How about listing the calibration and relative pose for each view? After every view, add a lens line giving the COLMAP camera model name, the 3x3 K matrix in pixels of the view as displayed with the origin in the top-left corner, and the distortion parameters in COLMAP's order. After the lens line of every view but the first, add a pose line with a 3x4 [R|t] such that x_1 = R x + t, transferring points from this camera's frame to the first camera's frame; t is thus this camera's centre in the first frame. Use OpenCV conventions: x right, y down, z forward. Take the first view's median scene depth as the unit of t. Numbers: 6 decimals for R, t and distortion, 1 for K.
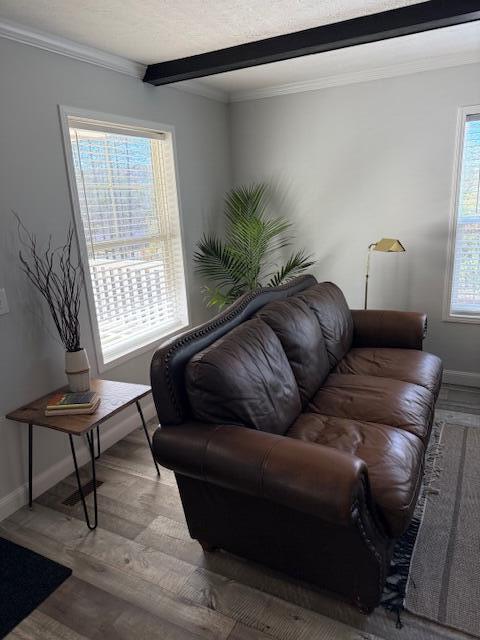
lens RADIAL K [[454.2, 0, 240.0], [0, 454.2, 320.0], [0, 0, 1]] dist [0.007751, -0.002699]
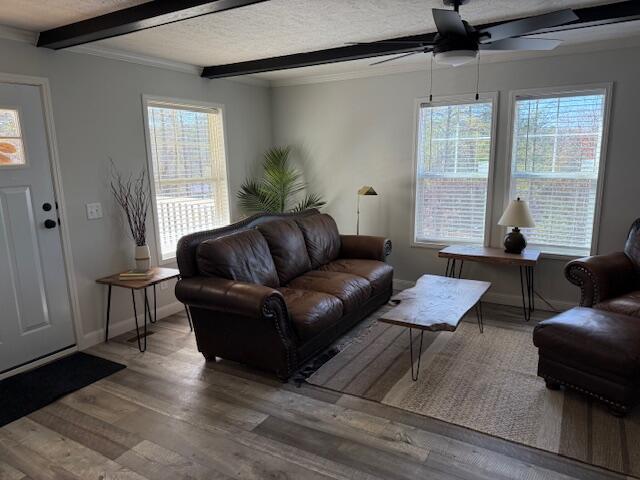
lens RADIAL K [[454.2, 0, 321.3], [0, 454.2, 242.0], [0, 0, 1]] dist [0.007751, -0.002699]
pose [[0.998711, 0.038869, -0.032650, 0.313249], [-0.041145, 0.996540, -0.072215, 0.145058], [0.029730, 0.073466, 0.996855, -0.560139]]
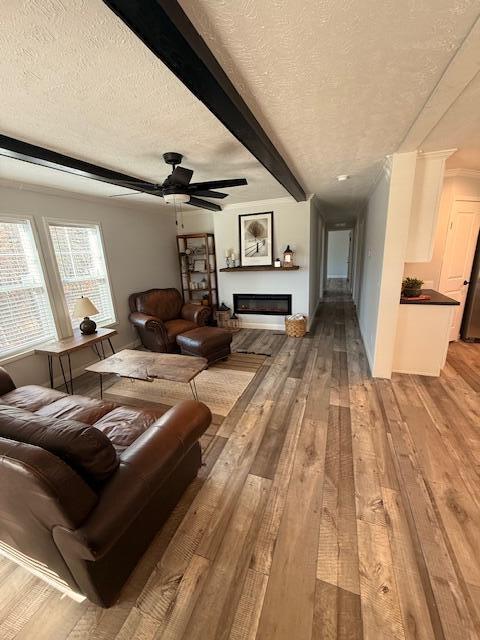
lens RADIAL K [[254.0, 0, 239.0], [0, 254.0, 317.4], [0, 0, 1]] dist [0.002536, 0.000149]
pose [[-0.124868, -0.198268, 0.972161, -0.455288], [0.308407, 0.923535, 0.227964, -0.118298], [-0.943023, 0.328287, -0.054173, 0.456839]]
